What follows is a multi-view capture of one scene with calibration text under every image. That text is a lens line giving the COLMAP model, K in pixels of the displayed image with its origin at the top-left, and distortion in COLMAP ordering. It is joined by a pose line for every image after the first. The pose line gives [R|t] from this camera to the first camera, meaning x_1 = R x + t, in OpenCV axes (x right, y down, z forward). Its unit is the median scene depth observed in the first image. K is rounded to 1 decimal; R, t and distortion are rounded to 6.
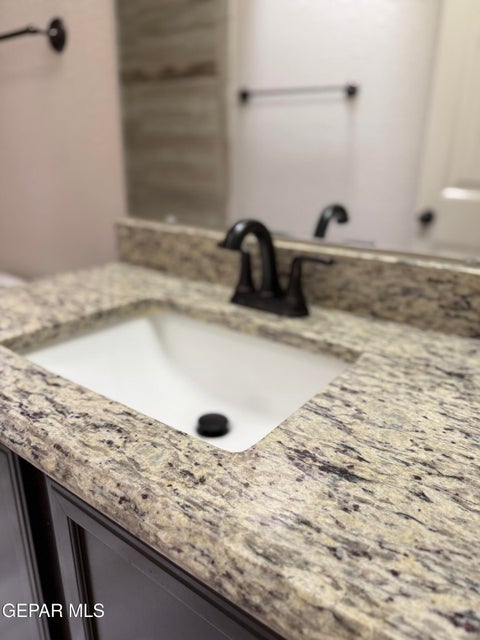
lens RADIAL K [[461.8, 0, 240.0], [0, 461.8, 320.0], [0, 0, 1]] dist [-0.003059, -0.006894]
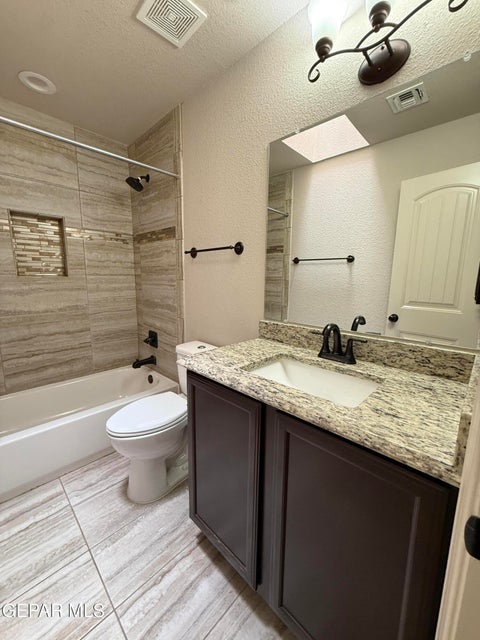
lens RADIAL K [[255.5, 0, 240.0], [0, 255.5, 320.0], [0, 0, 1]] dist [0.000654, 0.000409]
pose [[0.991041, 0.019779, -0.132089, -0.306493], [-0.044018, 0.982090, -0.183199, 0.042812], [0.126100, 0.187372, 0.974162, -0.459453]]
